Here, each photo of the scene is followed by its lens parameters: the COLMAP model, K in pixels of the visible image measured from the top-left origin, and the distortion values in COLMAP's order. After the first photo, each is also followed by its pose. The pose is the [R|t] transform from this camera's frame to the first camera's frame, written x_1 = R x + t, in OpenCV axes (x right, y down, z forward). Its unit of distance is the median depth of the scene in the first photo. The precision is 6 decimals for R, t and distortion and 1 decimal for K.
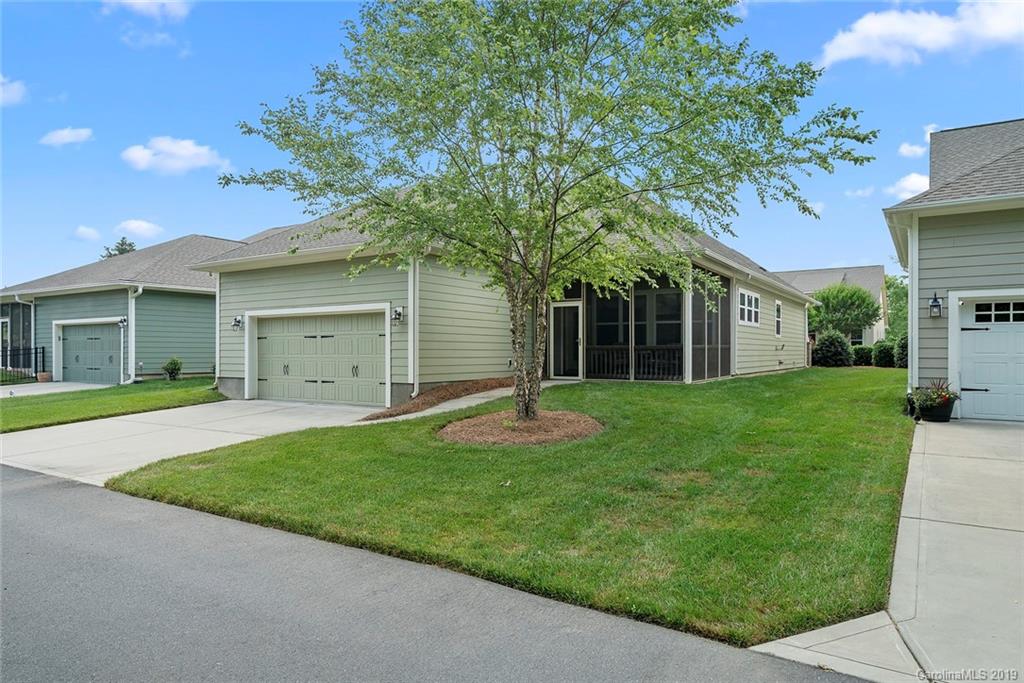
lens RADIAL K [[651.4, 0, 512.3], [0, 651.4, 345.6], [0, 0, 1]] dist [0.004751, 0.000230]
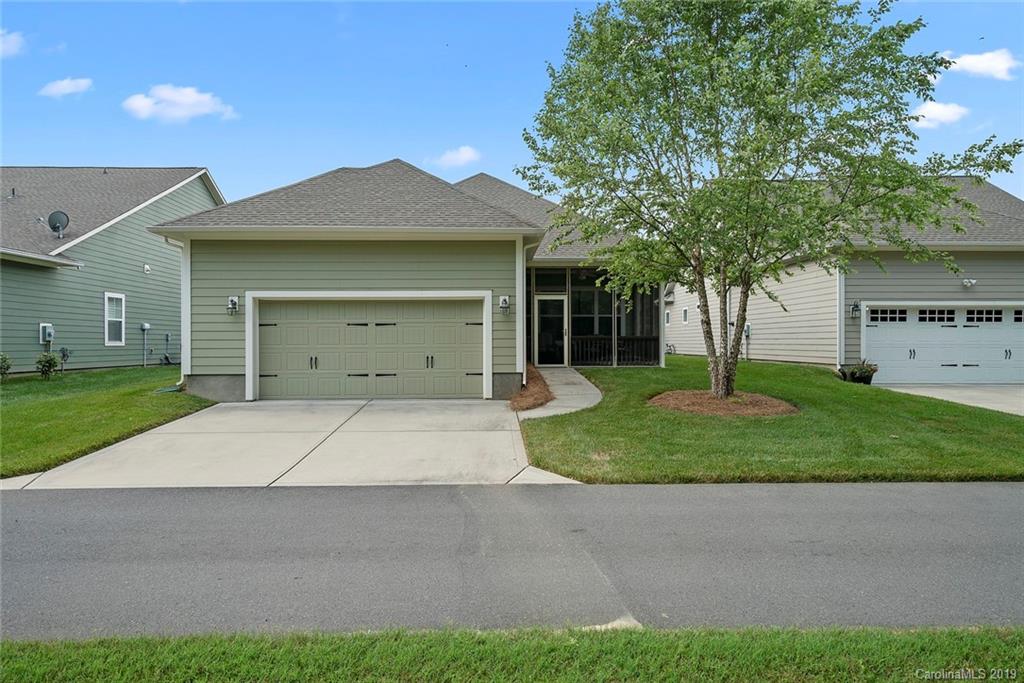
lens RADIAL K [[638.5, 0, 509.9], [0, 638.5, 341.1], [0, 0, 1]] dist [-0.001260, 0.000517]
pose [[0.825358, -0.000634, 0.564609, -0.613299], [-0.002106, 0.999989, 0.004200, 0.004791], [-0.564605, -0.004656, 0.825348, 0.168891]]
